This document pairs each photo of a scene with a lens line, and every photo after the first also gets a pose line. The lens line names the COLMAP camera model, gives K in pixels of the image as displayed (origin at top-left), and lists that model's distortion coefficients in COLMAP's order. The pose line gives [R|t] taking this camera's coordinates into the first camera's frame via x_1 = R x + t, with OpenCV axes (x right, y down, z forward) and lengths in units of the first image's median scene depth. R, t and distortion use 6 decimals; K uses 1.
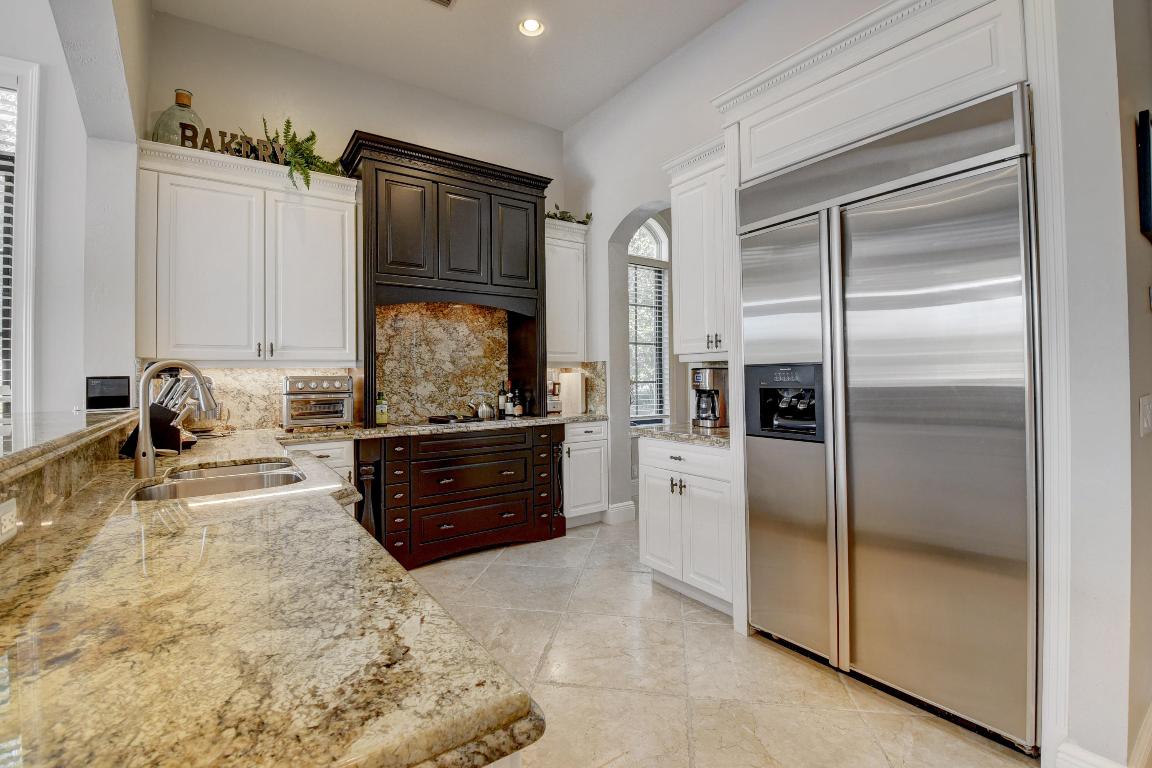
lens RADIAL K [[497.2, 0, 569.5], [0, 497.2, 375.7], [0, 0, 1]] dist [-0.030238, -0.001832]
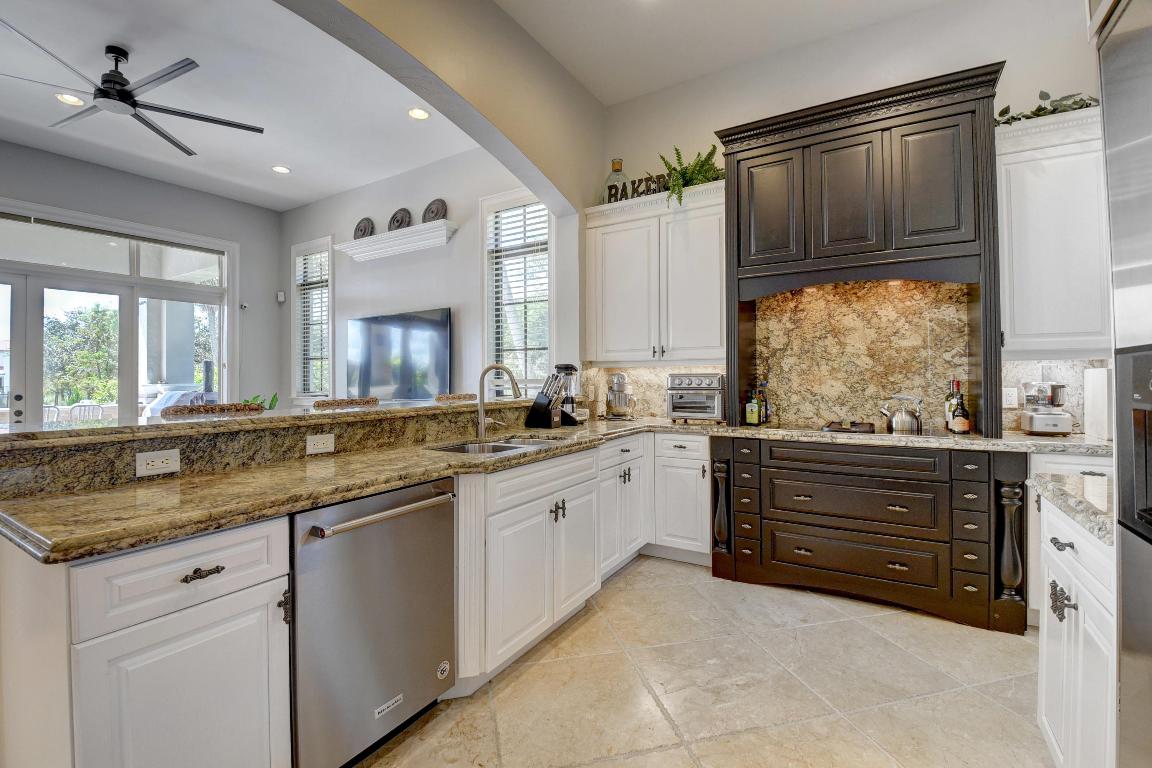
lens RADIAL K [[497.2, 0, 545.6], [0, 497.2, 370.6], [0, 0, 1]] dist [-0.030238, -0.001832]
pose [[0.373010, -0.000915, -0.927827, 0.334312], [0.002067, 0.999998, -0.000155, -0.005327], [0.927825, -0.001860, 0.373011, 0.254374]]
